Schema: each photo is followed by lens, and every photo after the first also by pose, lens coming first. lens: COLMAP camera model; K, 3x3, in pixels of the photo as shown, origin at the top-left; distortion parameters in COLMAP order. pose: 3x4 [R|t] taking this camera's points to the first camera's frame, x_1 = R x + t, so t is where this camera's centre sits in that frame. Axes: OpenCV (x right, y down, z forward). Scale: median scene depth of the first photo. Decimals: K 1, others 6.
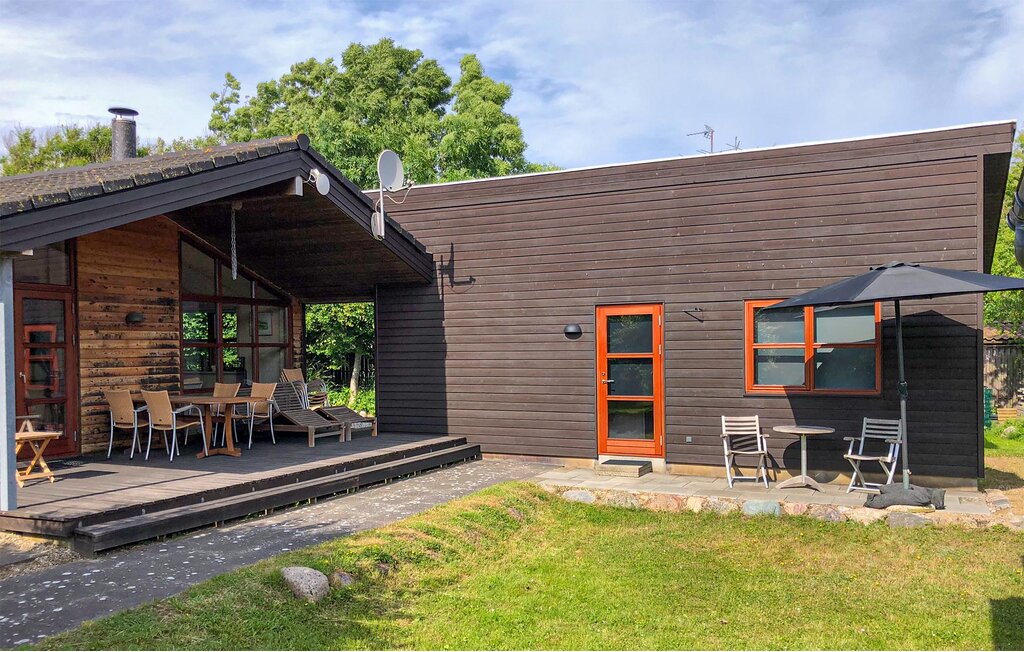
lens RADIAL K [[839.3, 0, 505.5], [0, 839.3, 363.2], [0, 0, 1]] dist [0.007583, -0.002139]
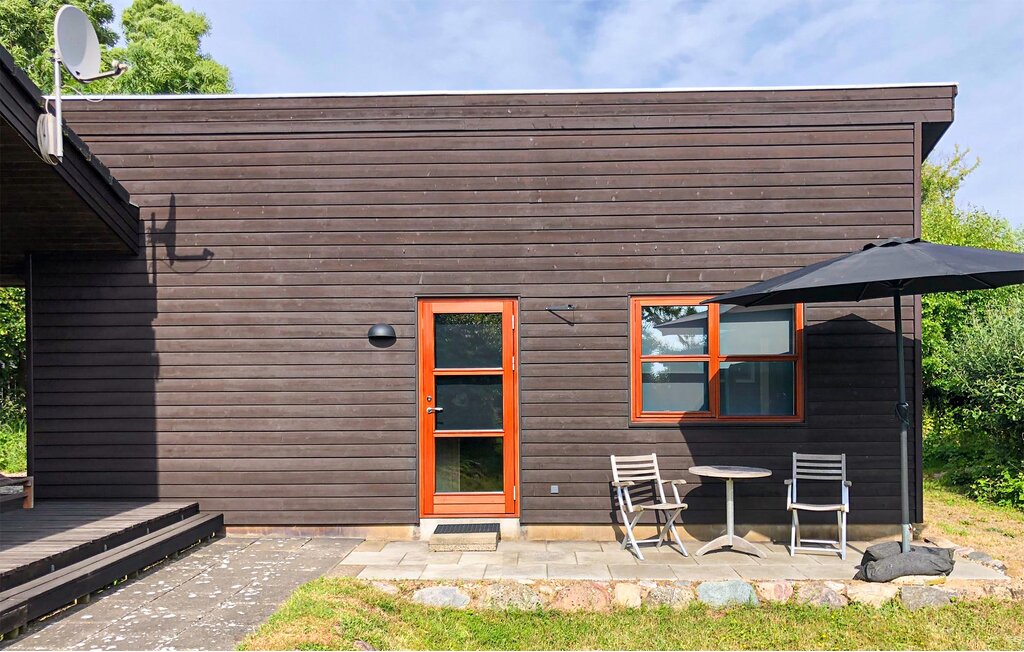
lens RADIAL K [[860.7, 0, 535.9], [0, 860.7, 372.1], [0, 0, 1]] dist [0.126103, -0.273232]
pose [[0.908516, 0.005503, 0.417815, -0.099826], [0.004513, 0.999726, -0.022981, 0.007964], [-0.417826, 0.022764, 0.908242, 0.337559]]
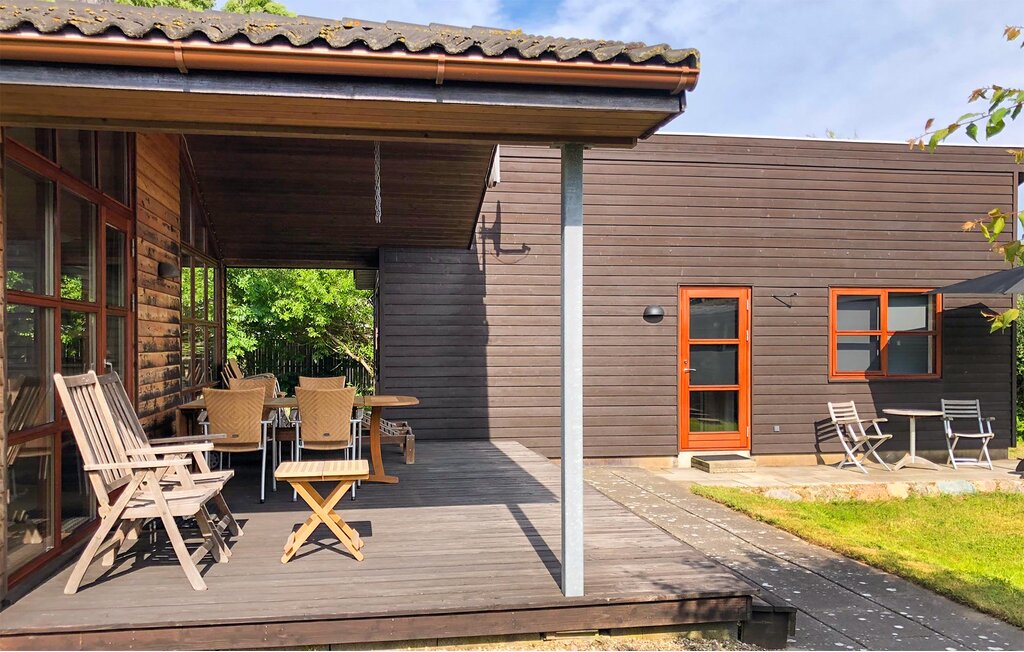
lens RADIAL K [[874.3, 0, 512.7], [0, 874.3, 347.8], [0, 0, 1]] dist [0.003996, 0.003522]
pose [[0.819598, 0.006870, 0.572898, -0.600636], [0.002828, 0.999867, -0.016036, 0.012794], [-0.572933, 0.014763, 0.819470, 0.342936]]
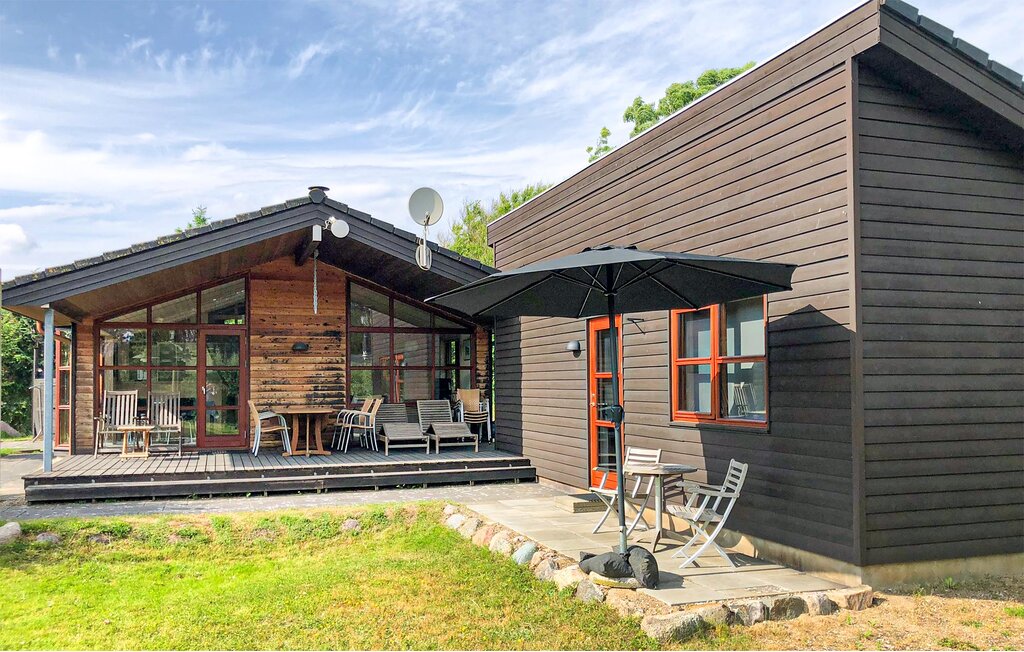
lens RADIAL K [[839.3, 0, 505.5], [0, 839.3, 363.2], [0, 0, 1]] dist [0.007583, -0.002139]
pose [[0.706430, -0.012033, -0.707680, 0.704687], [-0.013255, 0.999455, -0.030225, 0.006393], [0.707658, 0.030732, 0.705886, 0.312902]]
